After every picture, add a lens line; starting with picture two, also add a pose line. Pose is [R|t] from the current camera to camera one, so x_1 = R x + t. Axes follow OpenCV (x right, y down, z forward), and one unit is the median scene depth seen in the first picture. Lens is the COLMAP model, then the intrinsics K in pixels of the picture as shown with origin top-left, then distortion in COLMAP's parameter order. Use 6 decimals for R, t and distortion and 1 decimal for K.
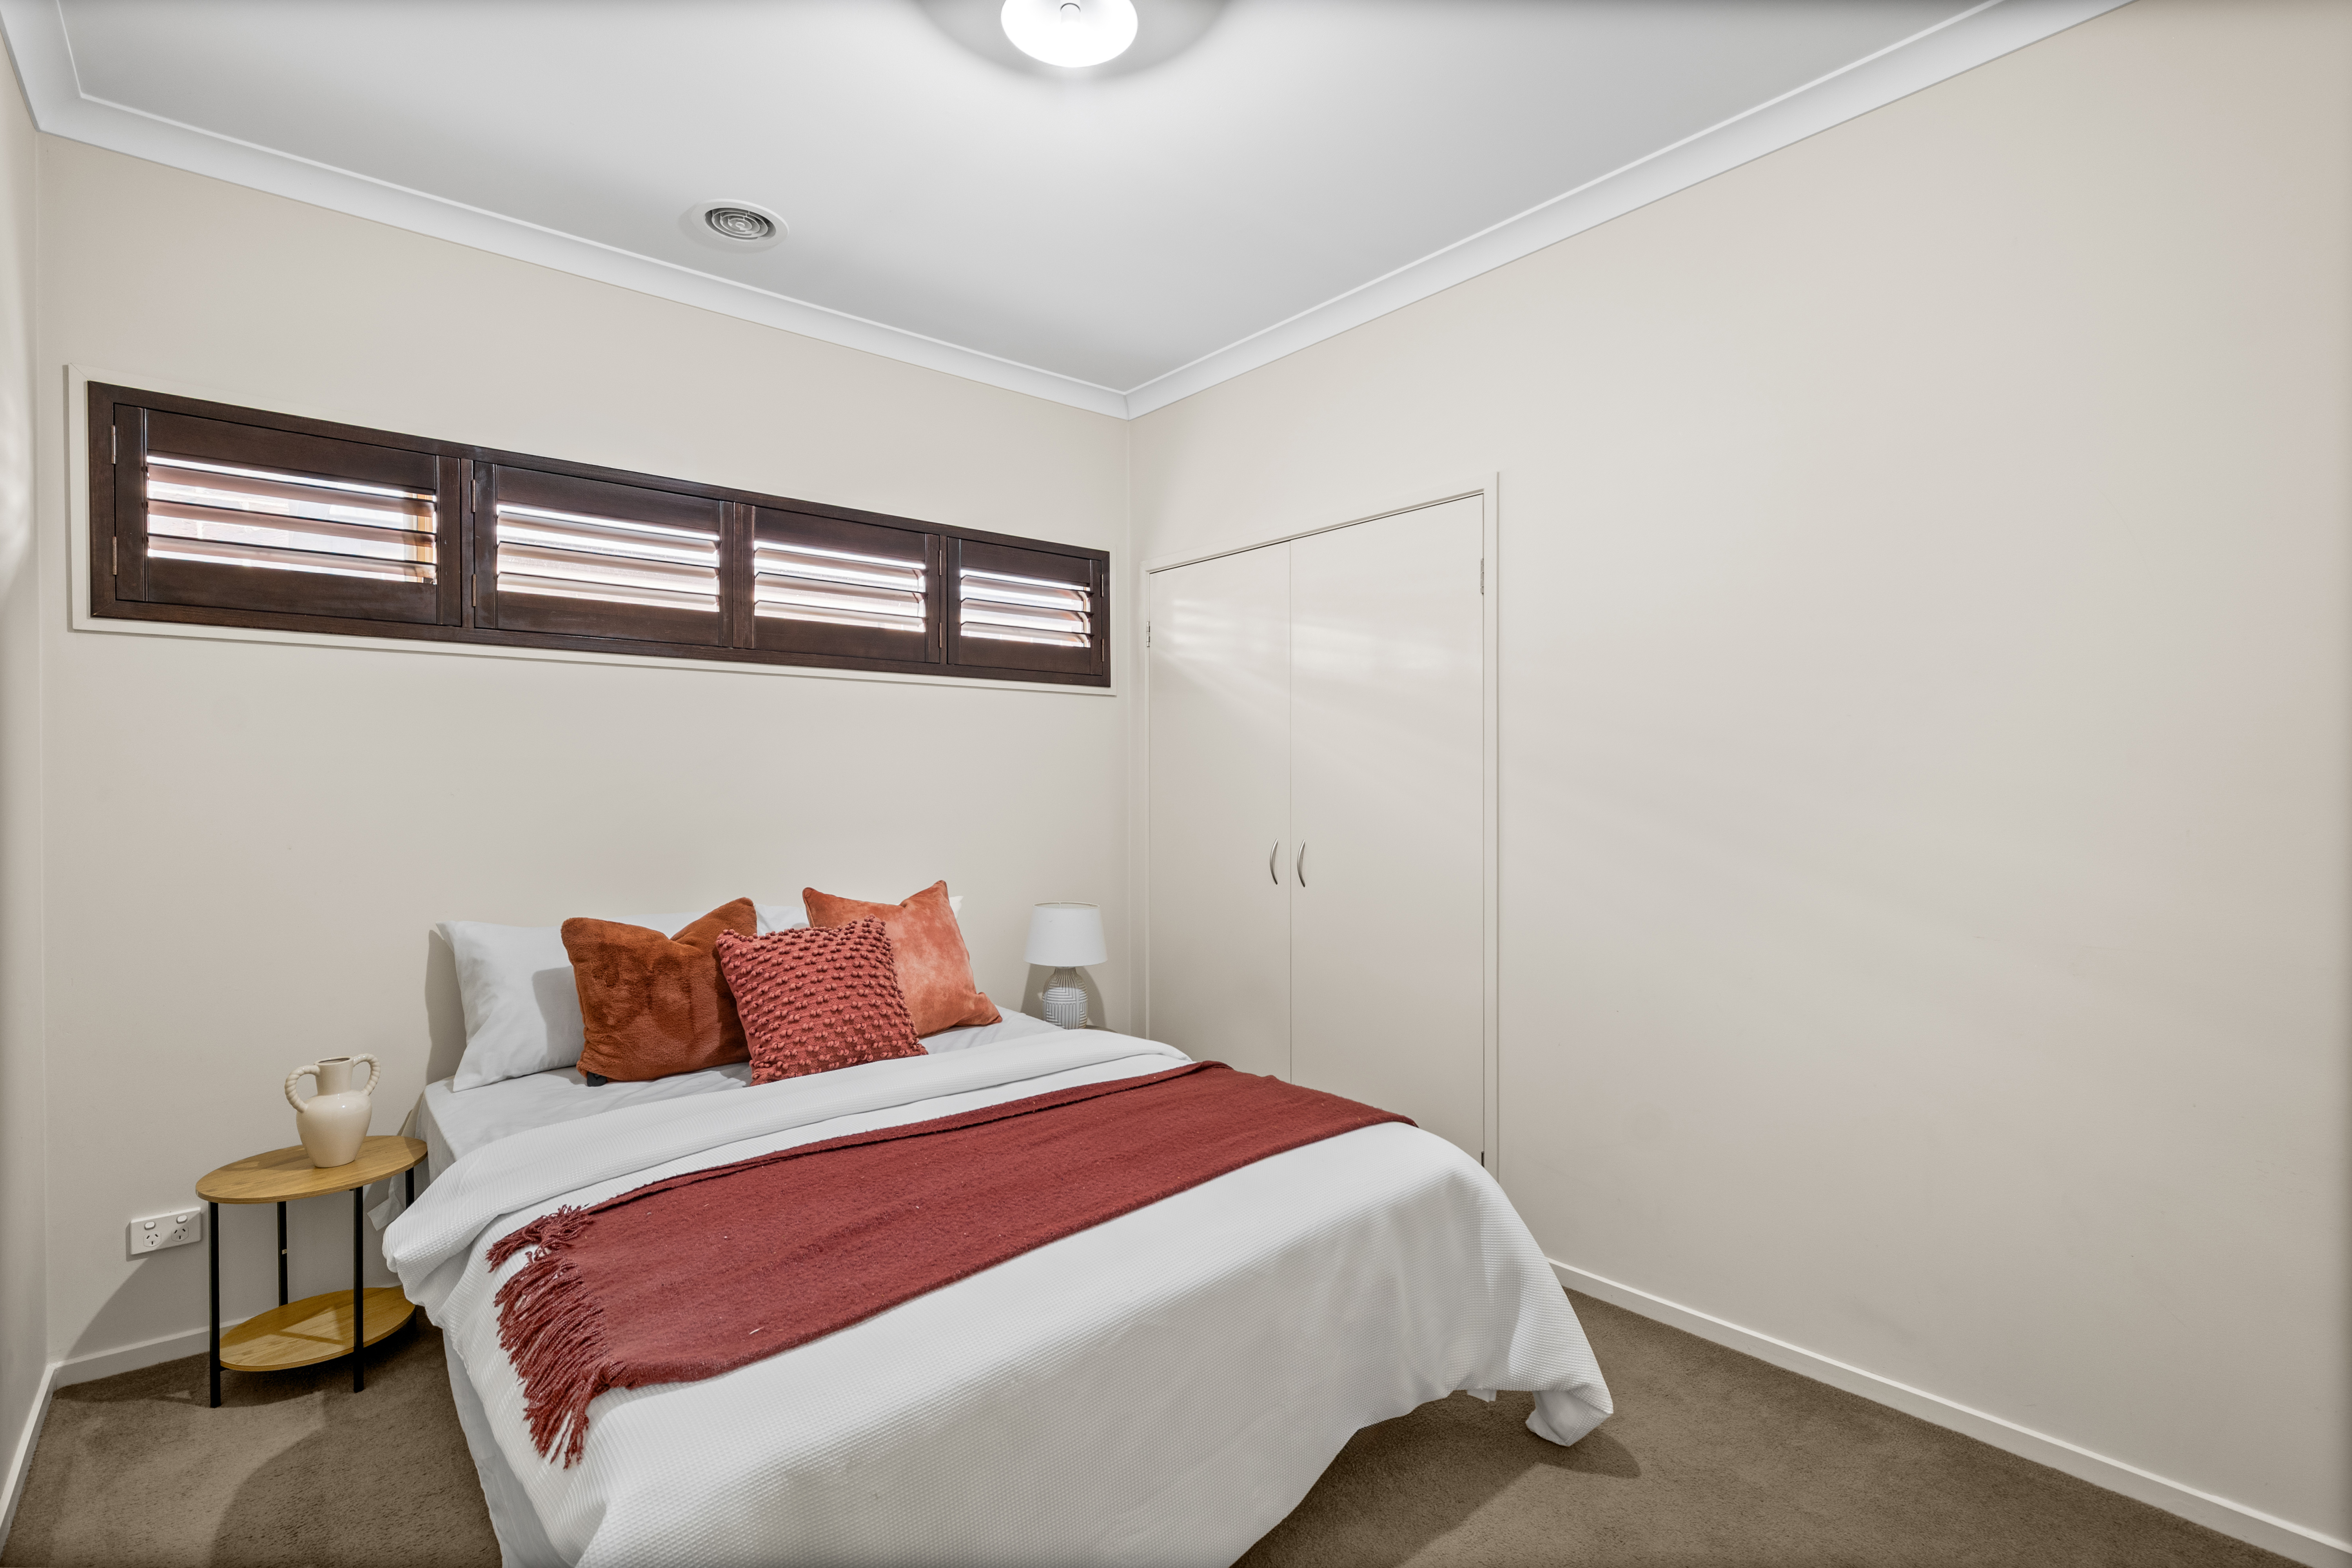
lens RADIAL K [[1118.7, 0, 1175.4], [0, 1118.7, 795.5], [0, 0, 1]] dist [0.005897, -0.000883]
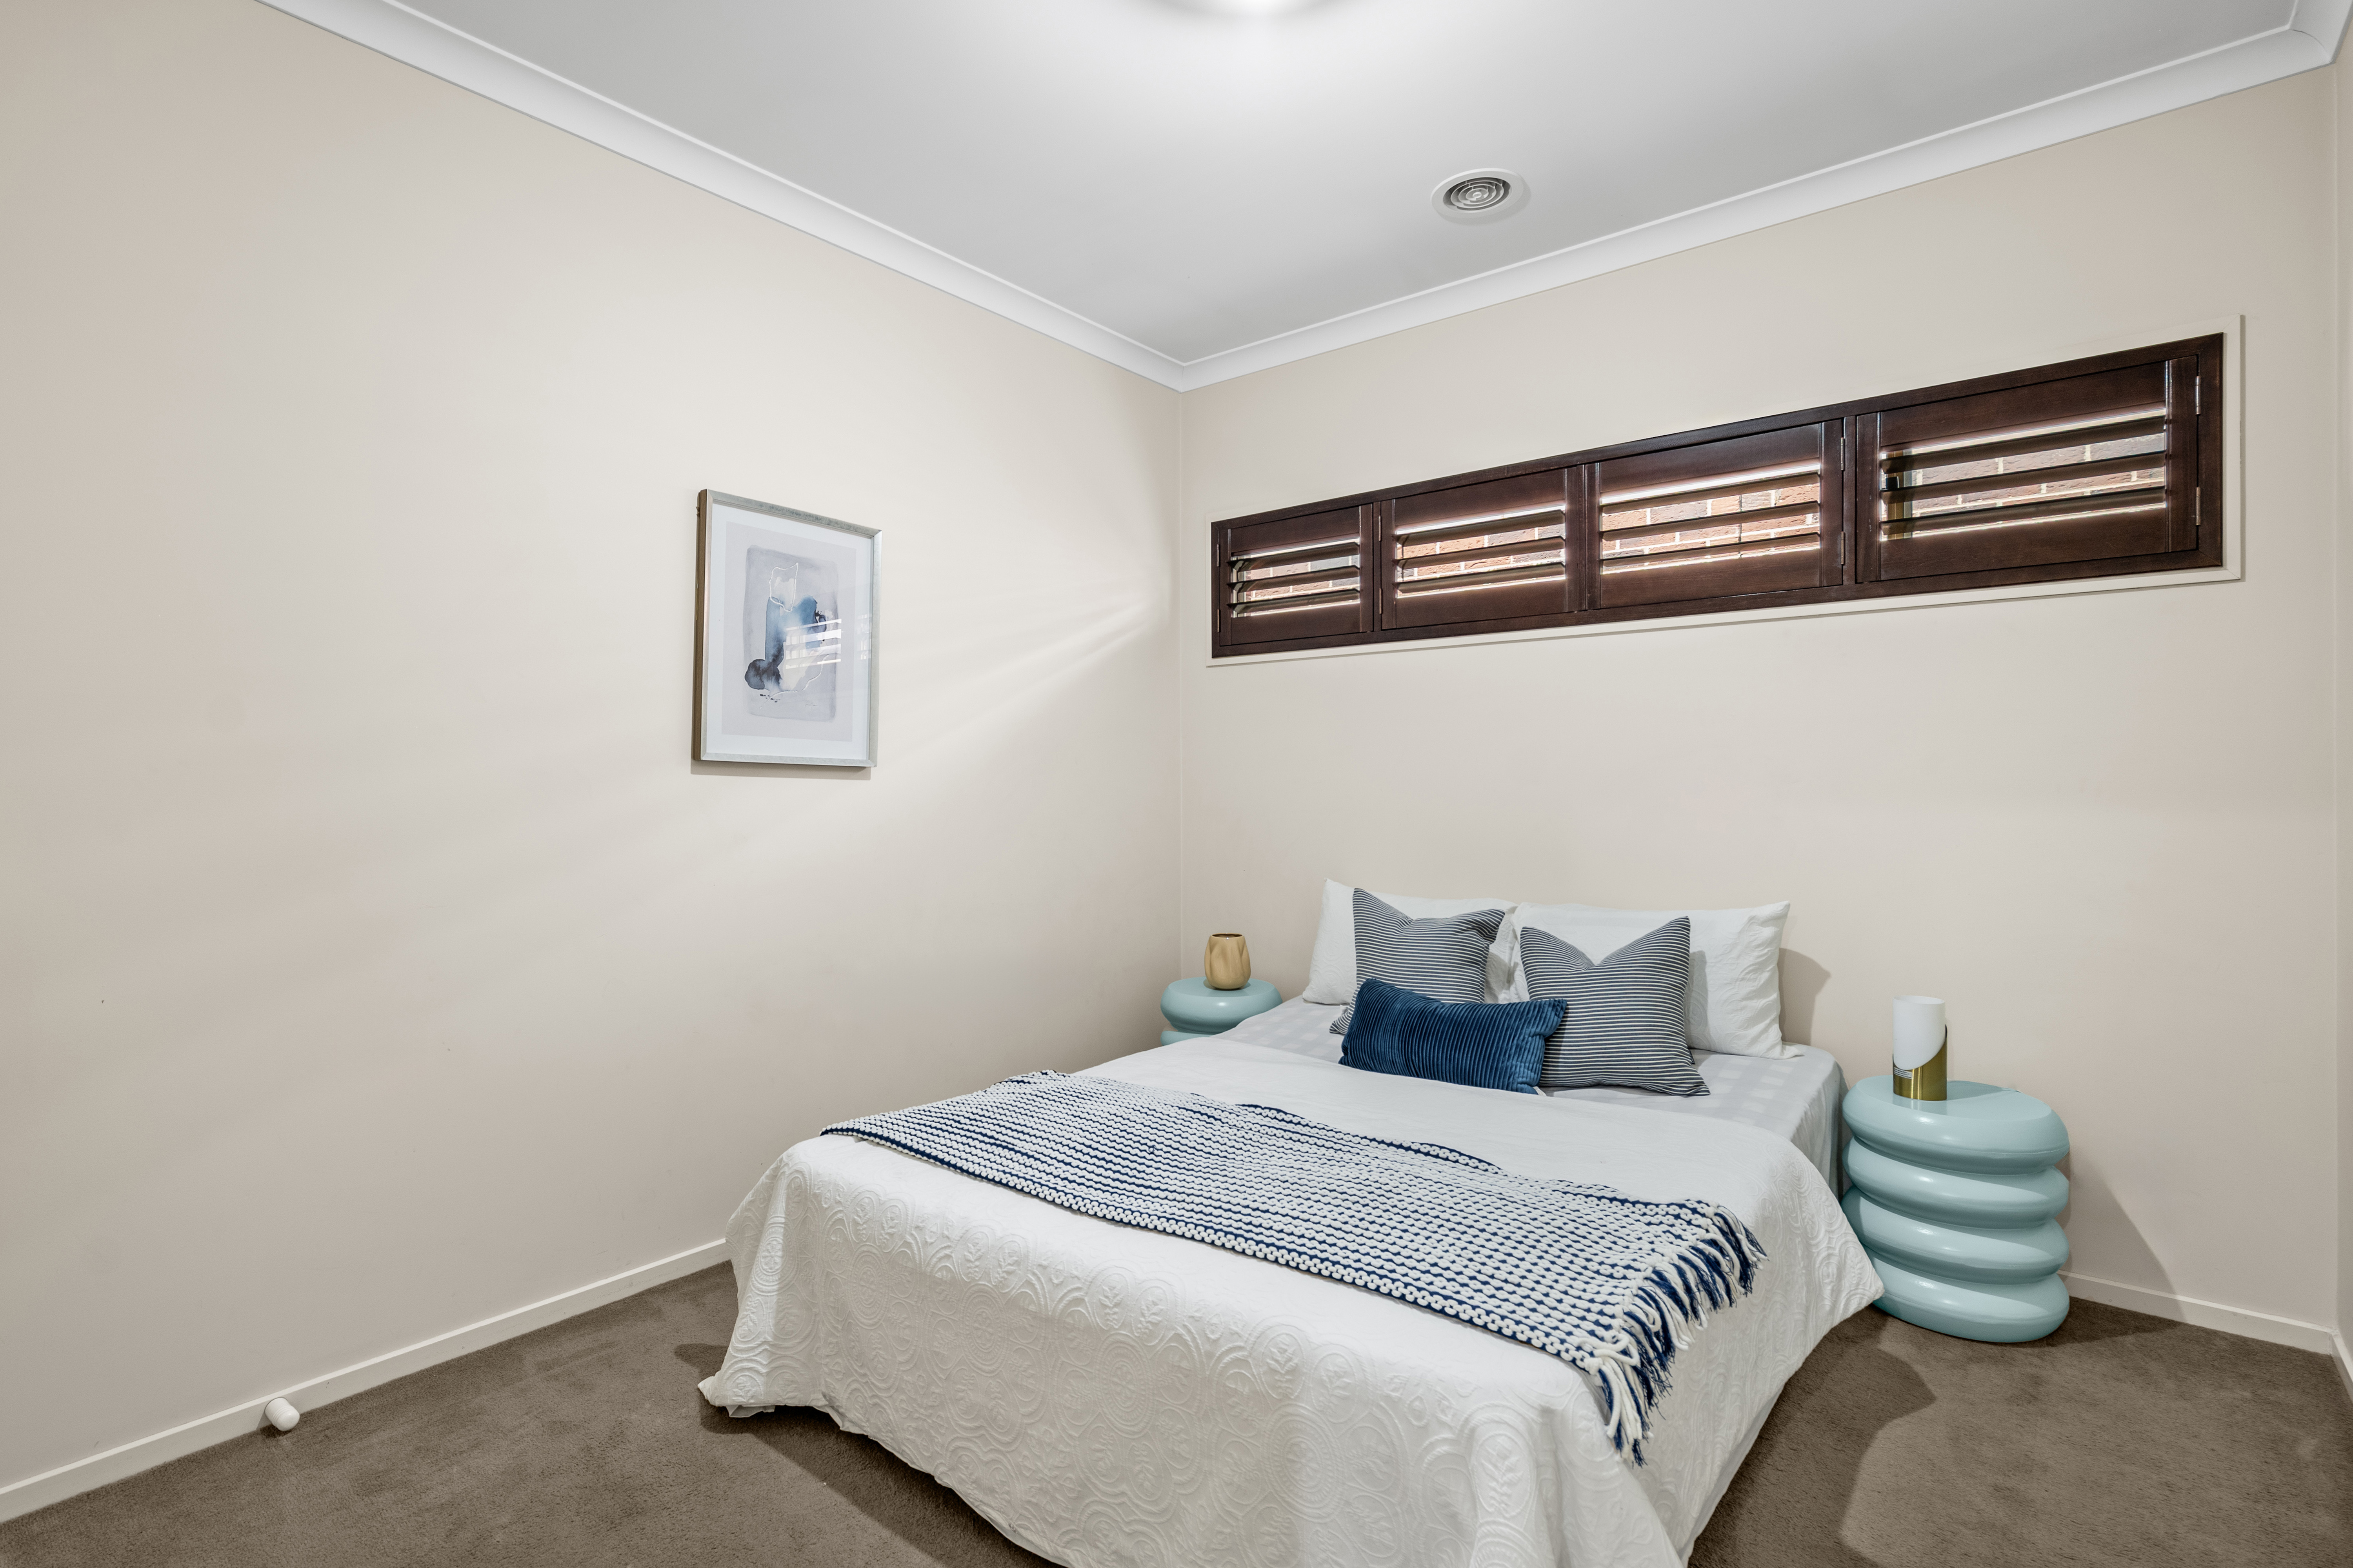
lens RADIAL K [[1119.2, 0, 1175.7], [0, 1119.2, 776.8], [0, 0, 1]] dist [0.005897, -0.000883]
pose [[0.191552, 0.014242, -0.981379, 0.530874], [0.011464, 0.999794, 0.016747, -0.004722], [0.981416, -0.014459, 0.191349, 0.451905]]
